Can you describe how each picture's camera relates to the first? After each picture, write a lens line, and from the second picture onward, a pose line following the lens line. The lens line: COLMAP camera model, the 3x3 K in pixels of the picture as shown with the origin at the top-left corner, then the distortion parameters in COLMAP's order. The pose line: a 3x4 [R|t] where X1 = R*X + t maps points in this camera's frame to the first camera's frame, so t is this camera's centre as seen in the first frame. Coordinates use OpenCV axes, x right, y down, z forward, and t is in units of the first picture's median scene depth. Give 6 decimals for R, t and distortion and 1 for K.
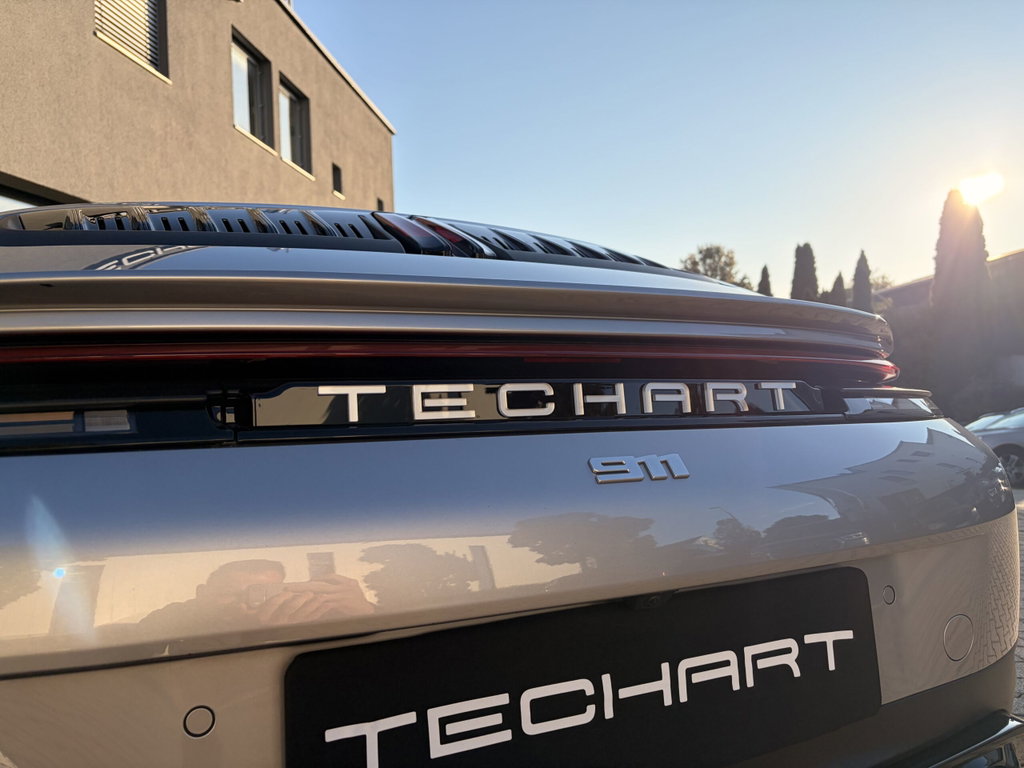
lens RADIAL K [[776.5, 0, 510.3], [0, 776.5, 376.4], [0, 0, 1]] dist [0.045850, -0.048383]
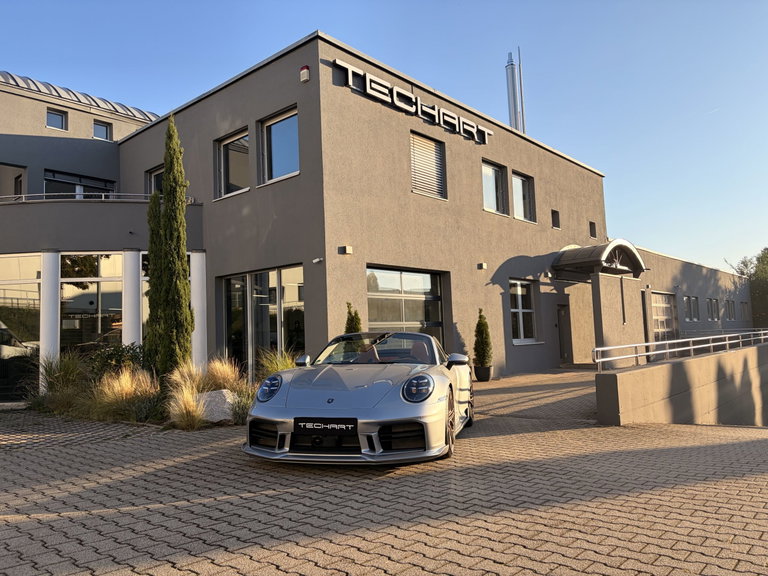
lens RADIAL K [[582.3, 0, 388.7], [0, 582.3, 284.7], [0, 0, 1]] dist [0.045850, -0.048383]
pose [[0.824341, -0.052763, -0.563629, 0.269845], [0.011662, 0.997018, -0.076278, -0.039678], [0.565973, 0.056306, 0.822499, -0.308053]]
